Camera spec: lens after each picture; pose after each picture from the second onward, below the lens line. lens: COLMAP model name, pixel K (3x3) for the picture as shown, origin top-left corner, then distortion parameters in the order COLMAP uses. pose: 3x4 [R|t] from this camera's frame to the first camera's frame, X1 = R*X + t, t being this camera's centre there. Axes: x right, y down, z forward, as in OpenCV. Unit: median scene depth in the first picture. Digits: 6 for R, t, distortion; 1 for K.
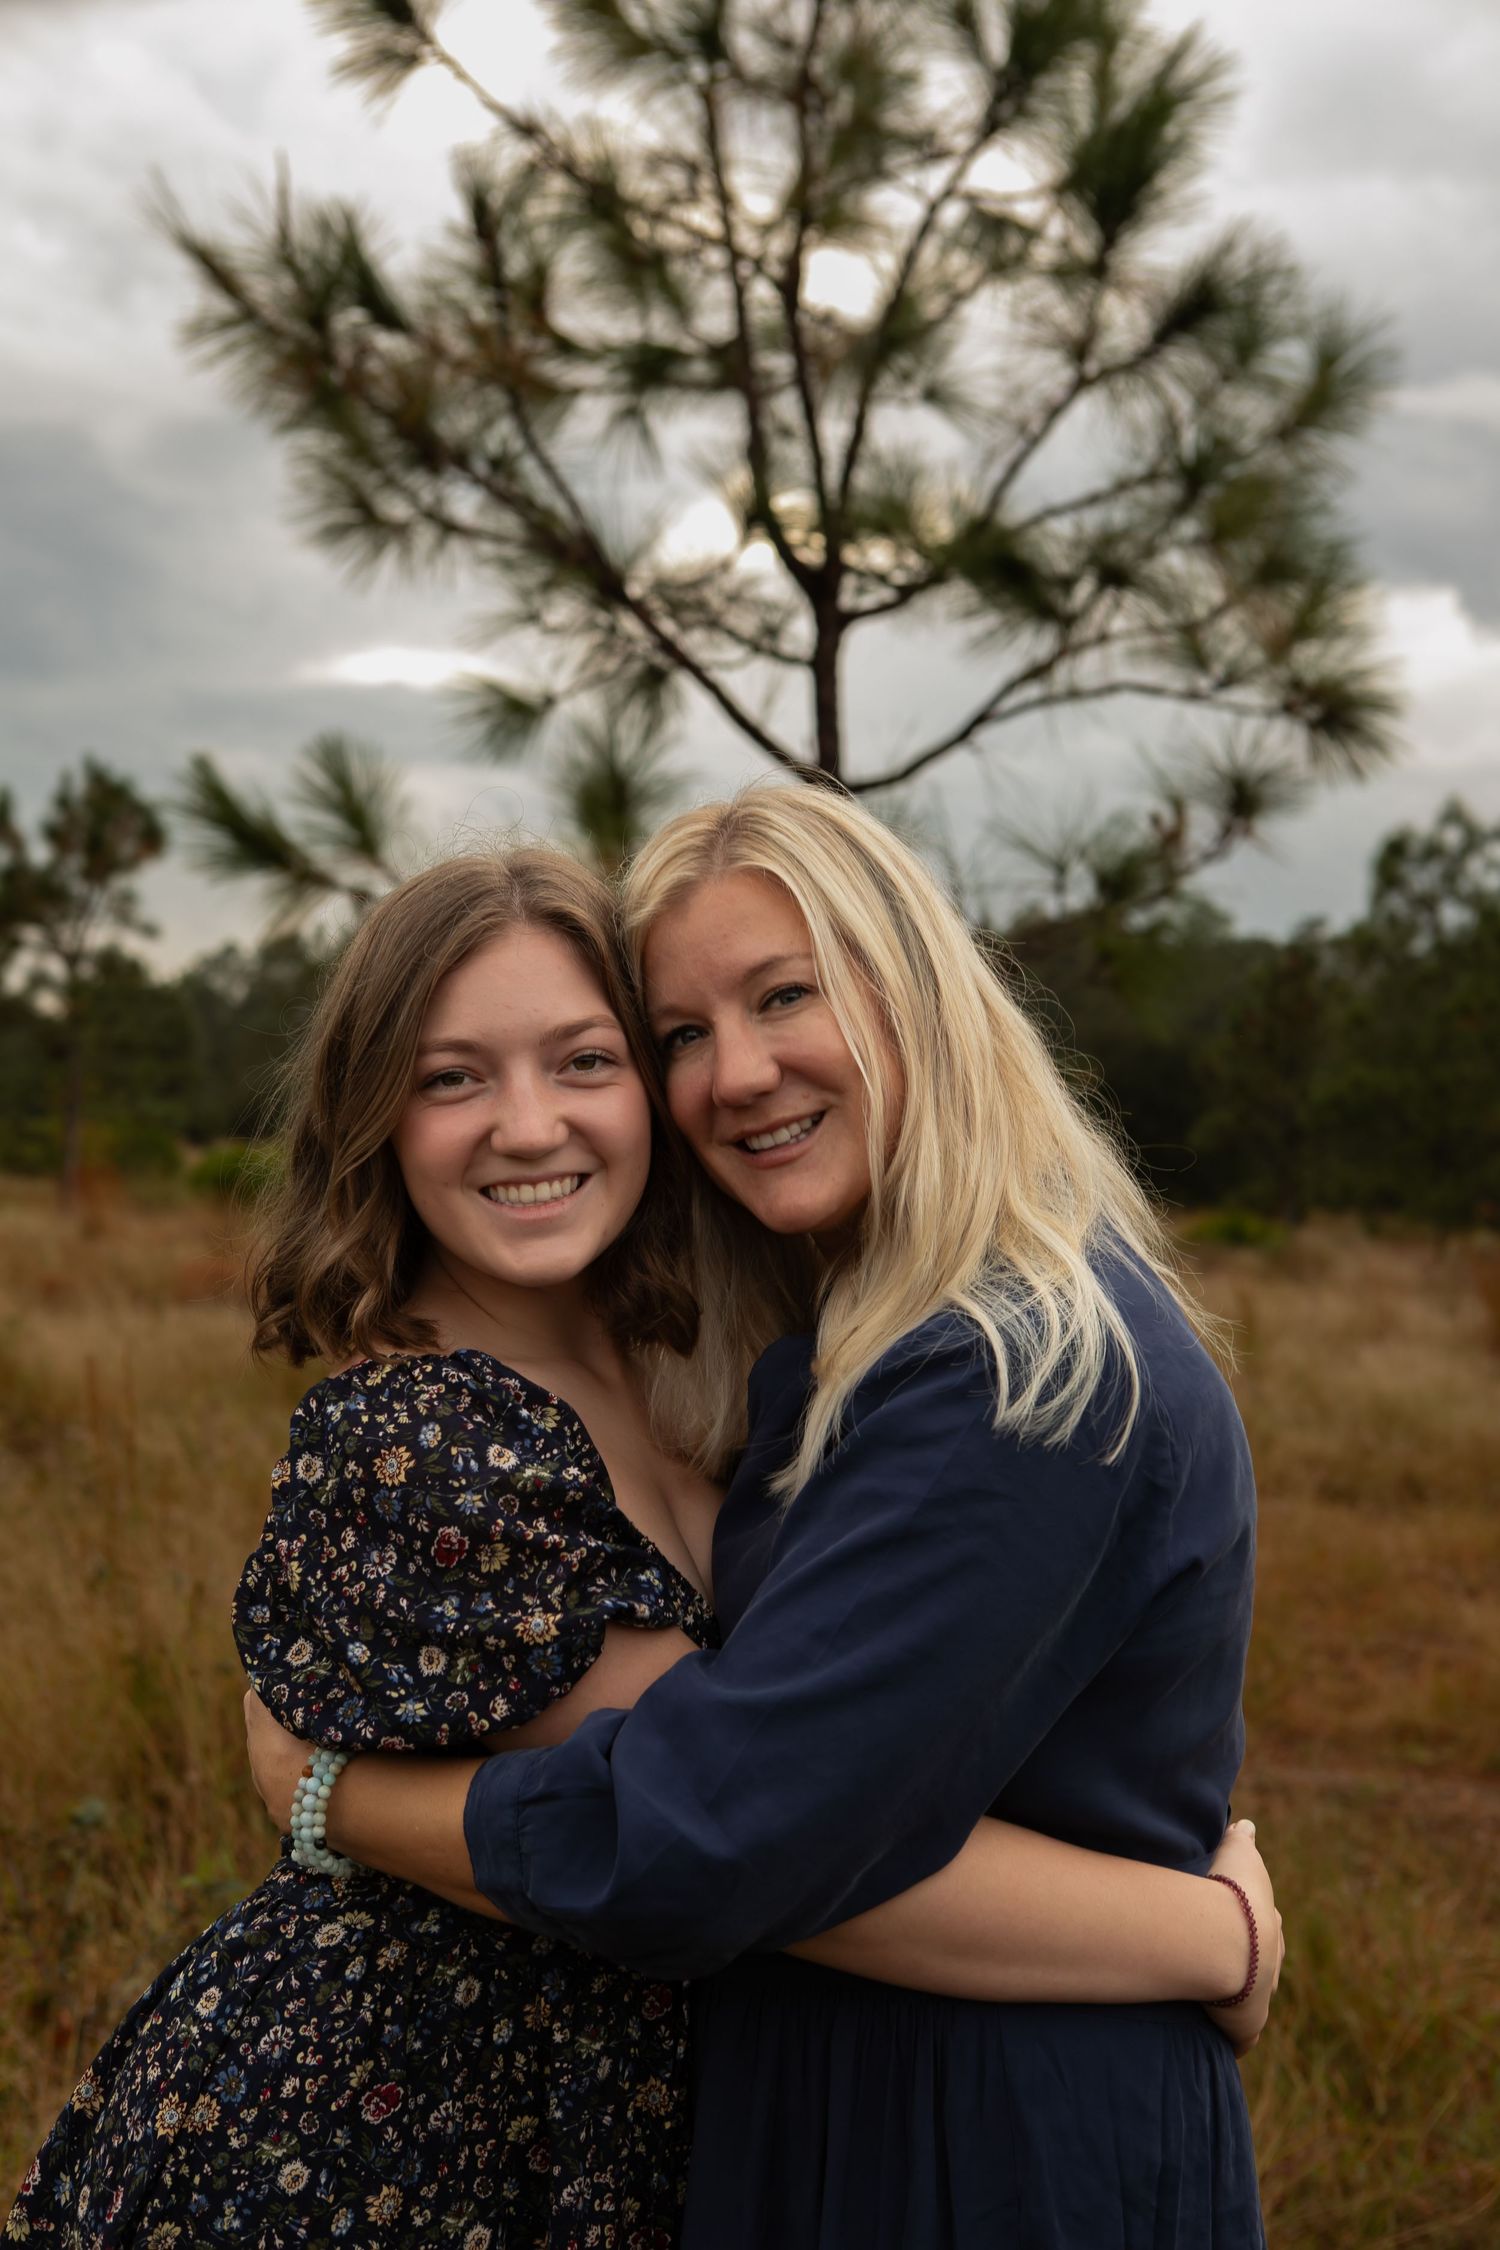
lens RADIAL K [[3106.2, 0, 750.0], [0, 3106.2, 1125.0], [0, 0, 1]] dist [0.020936, 0.028421]
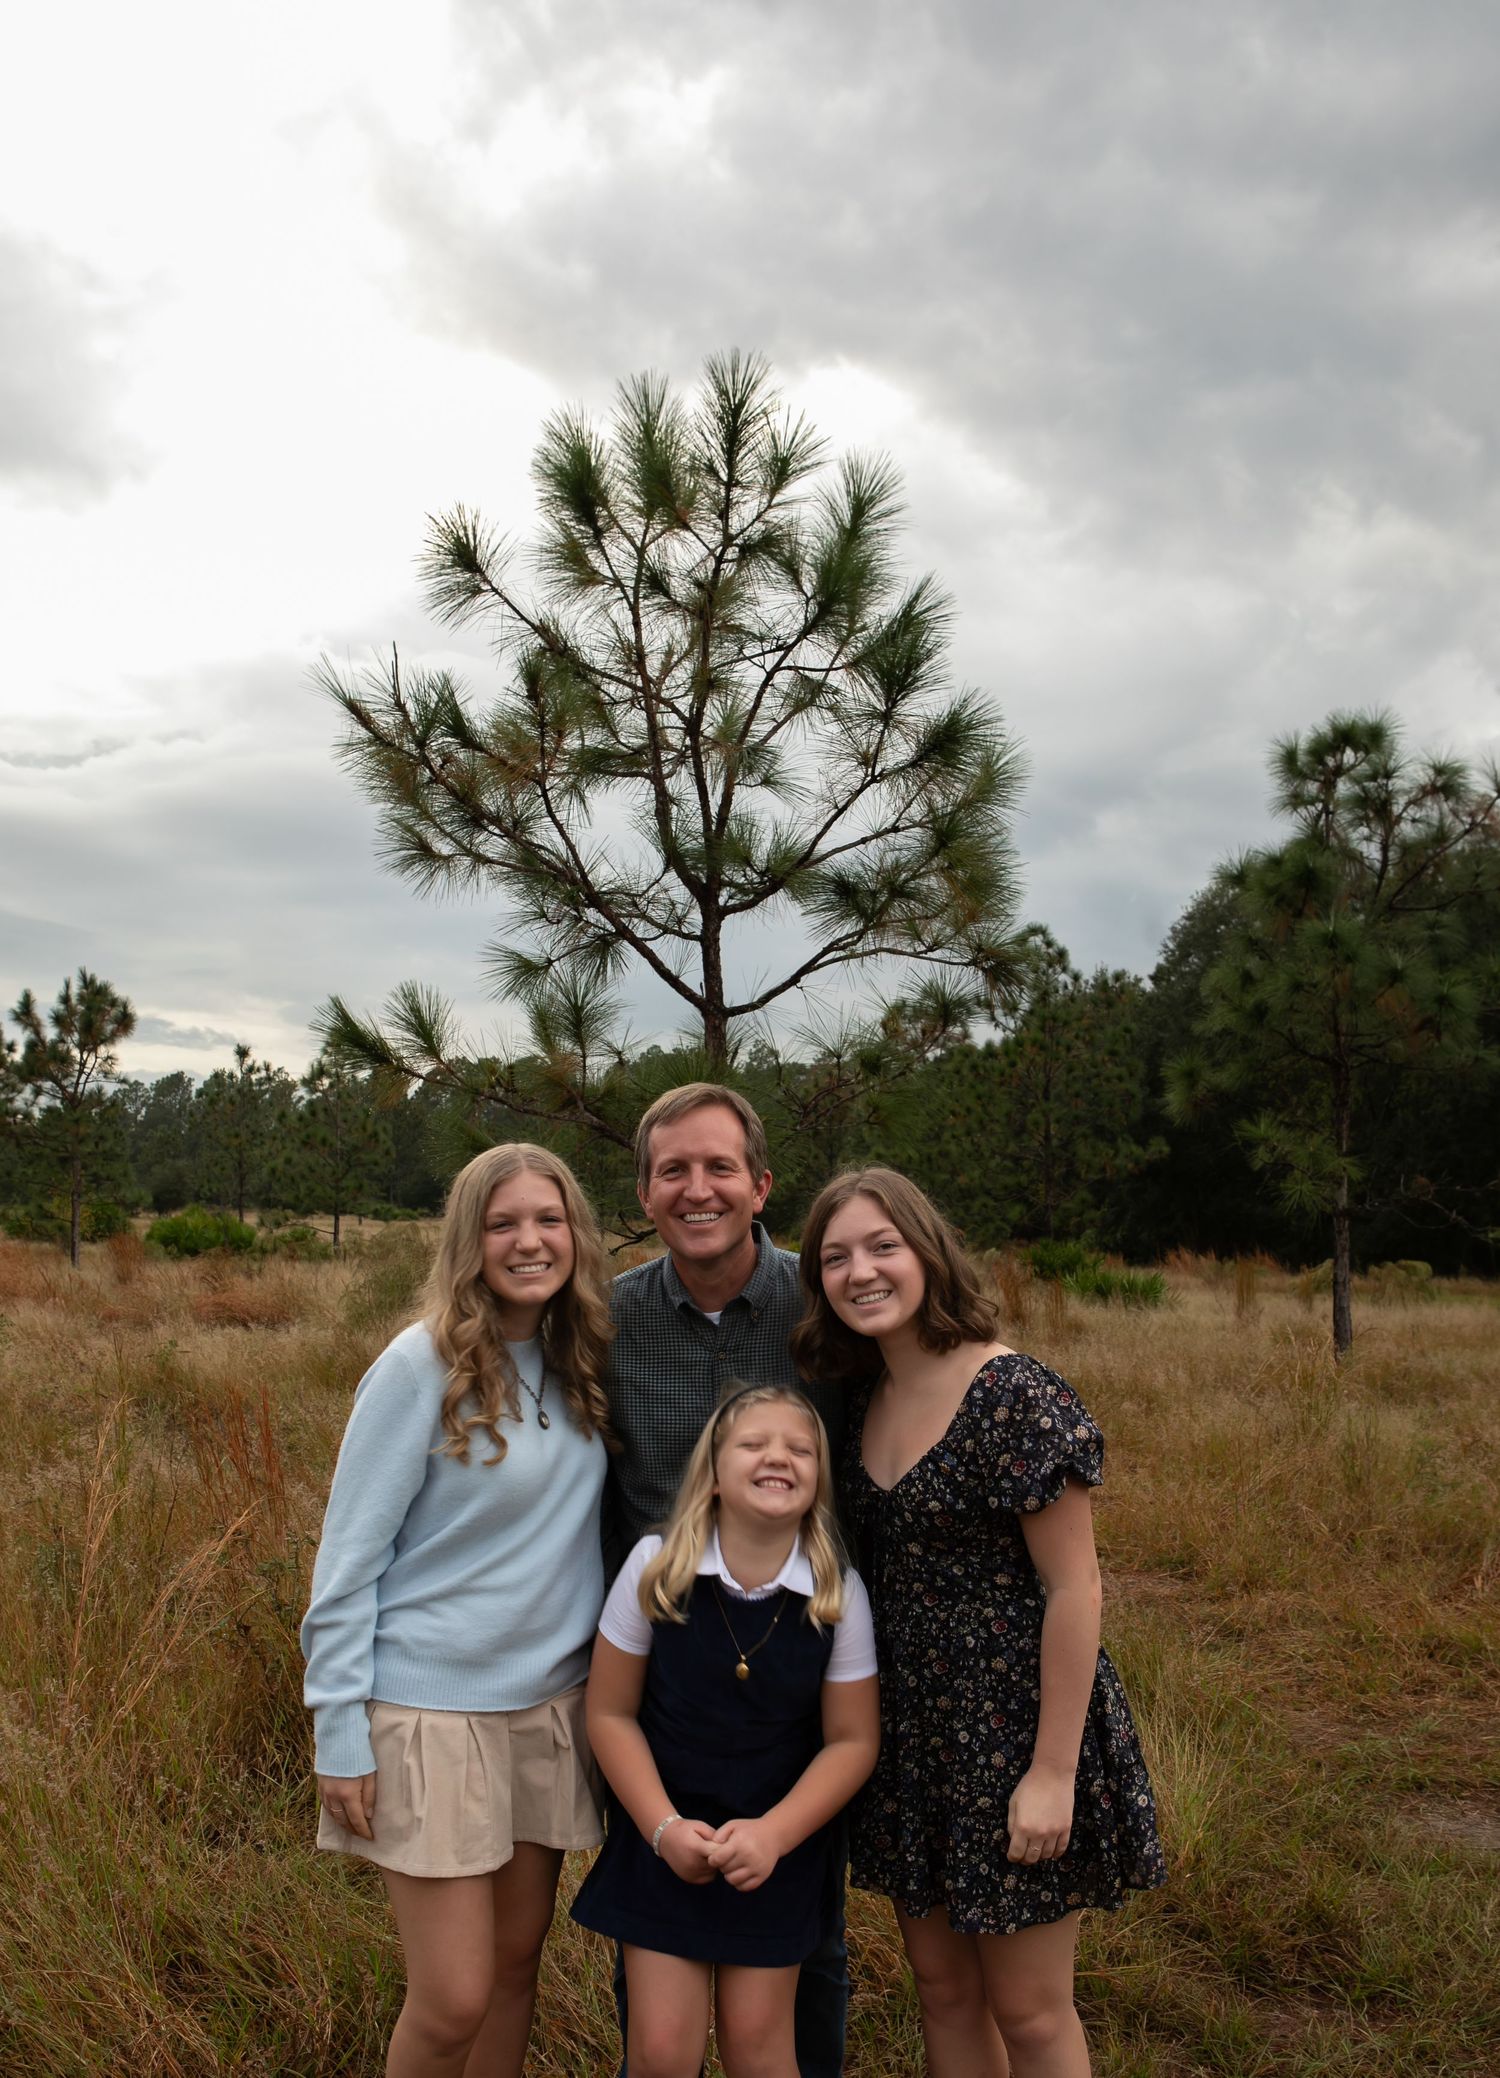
lens RADIAL K [[1984.1, 0, 738.5], [0, 1984.1, 1153.4], [0, 0, 1]] dist [-0.081524, 0.007016]
pose [[0.988721, -0.026416, 0.147421, -0.122480], [0.028512, 0.999520, -0.012118, -0.018374], [-0.147030, 0.016185, 0.989000, -0.065722]]
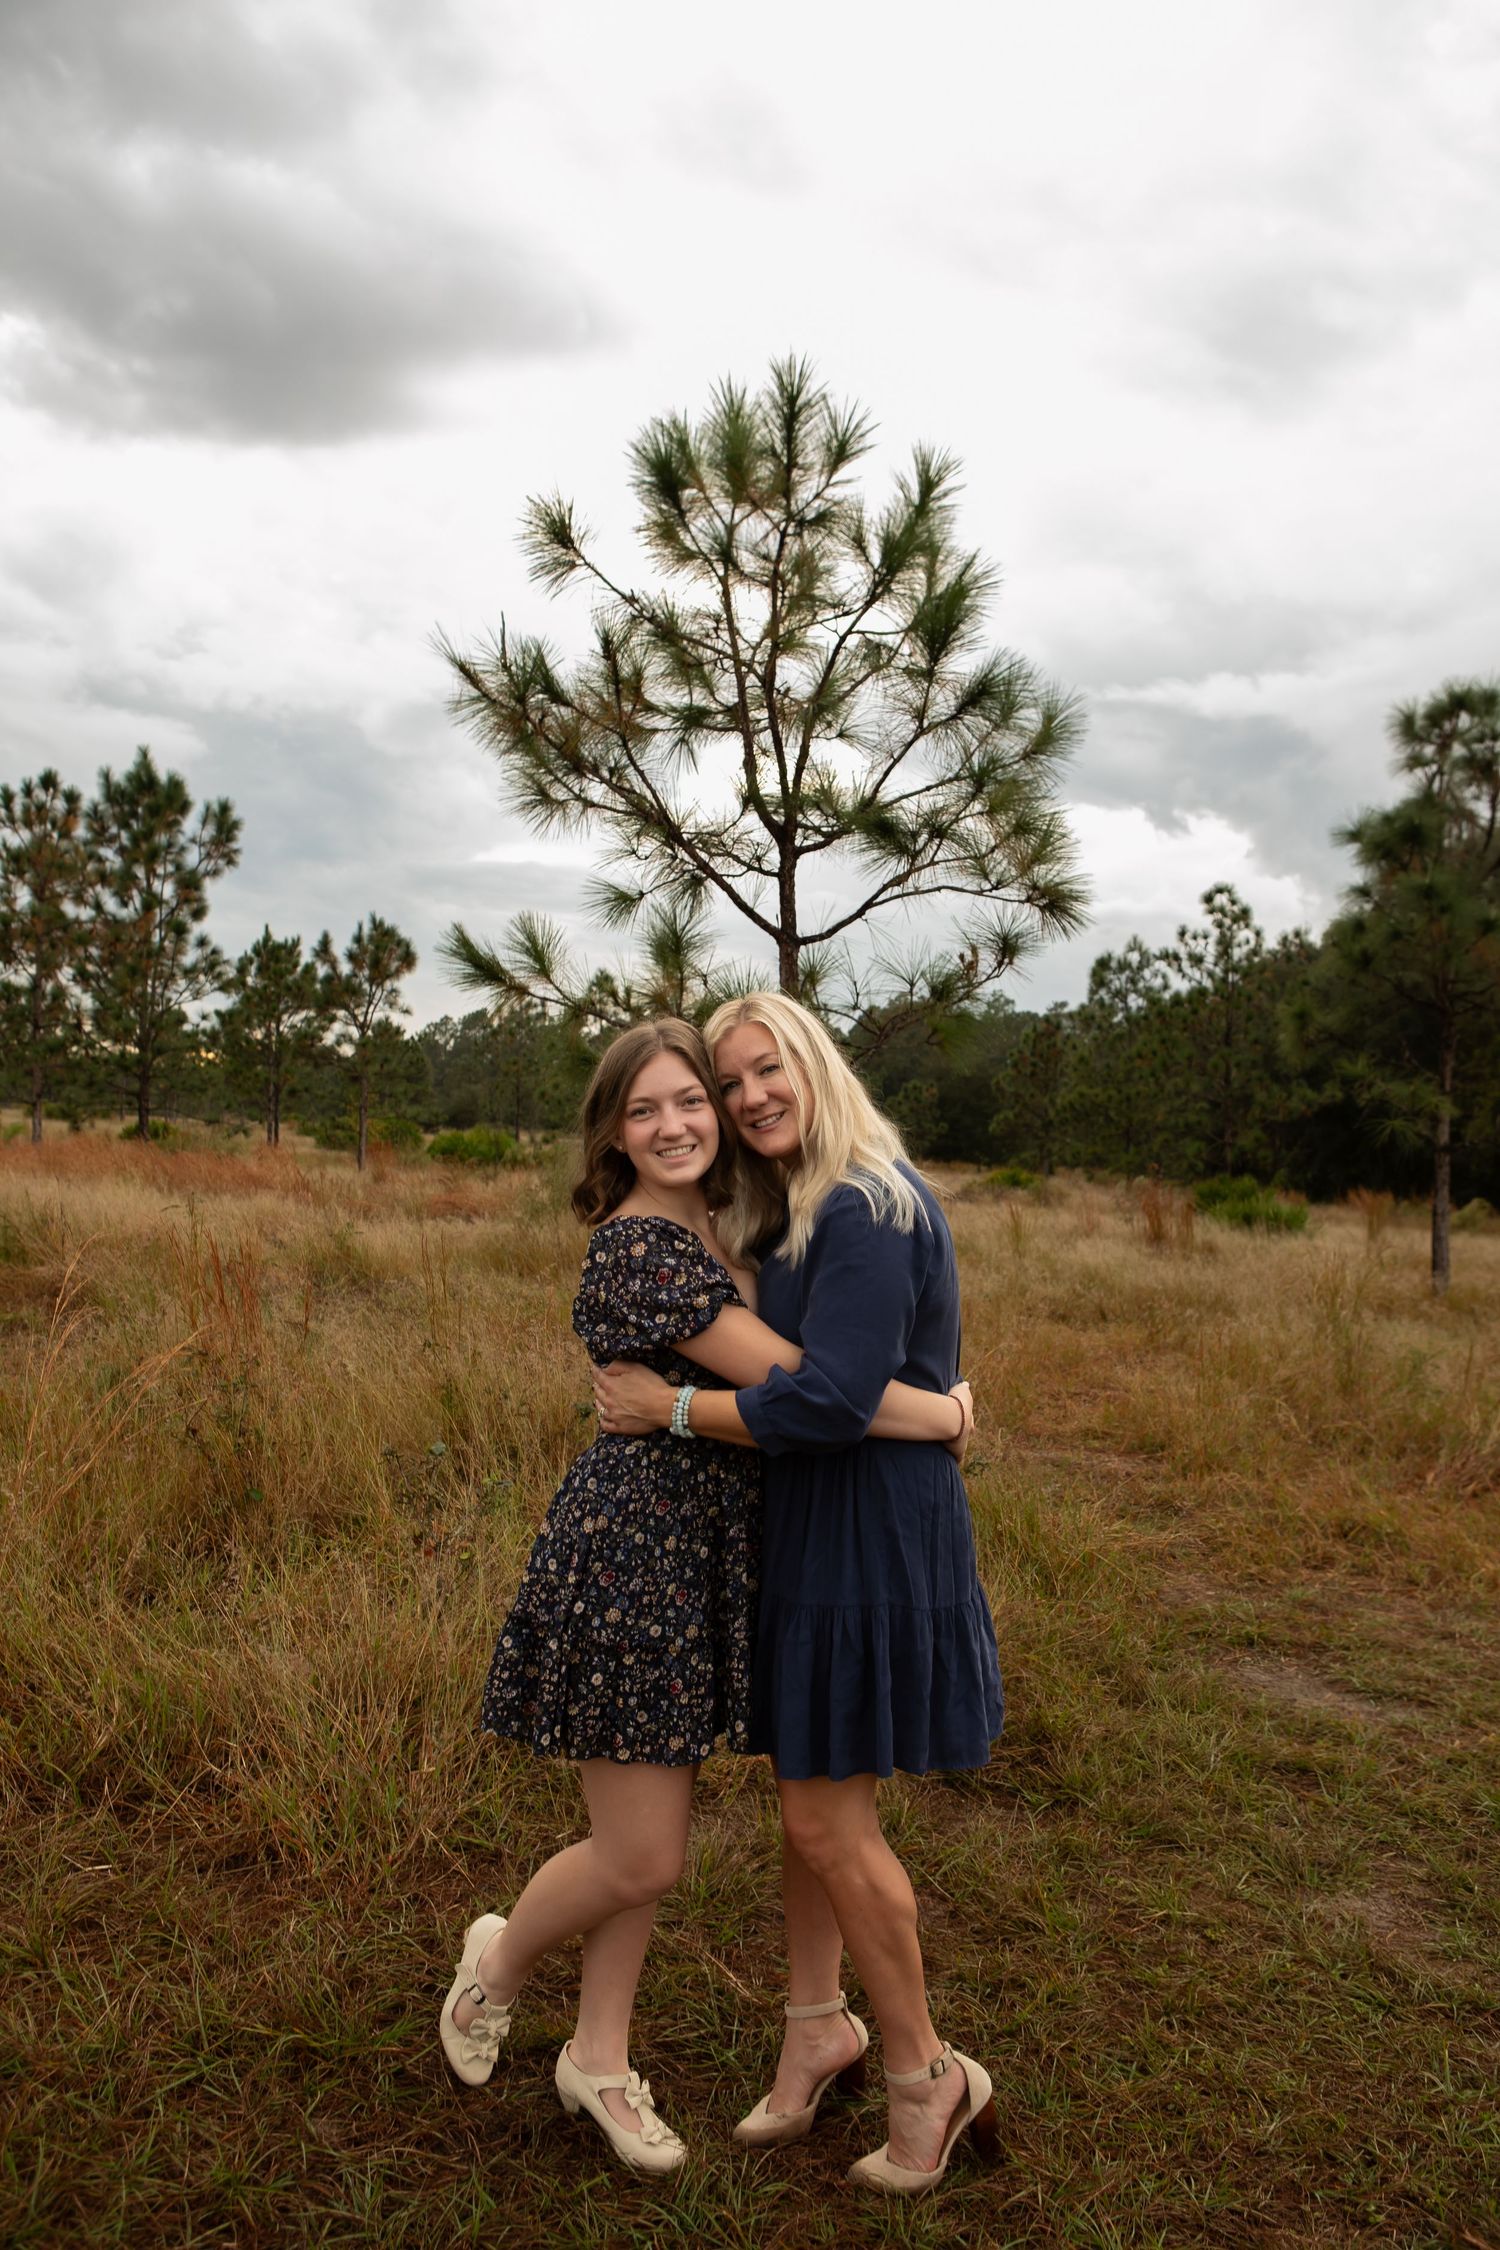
lens RADIAL K [[1788.0, 0, 750.0], [0, 1788.0, 1125.0], [0, 0, 1]] dist [-0.101561, 0.103170]
pose [[0.999982, -0.001003, 0.005886, -0.004672], [0.000984, 0.999994, 0.003305, -0.000139], [-0.005889, -0.003299, 0.999977, -0.086362]]
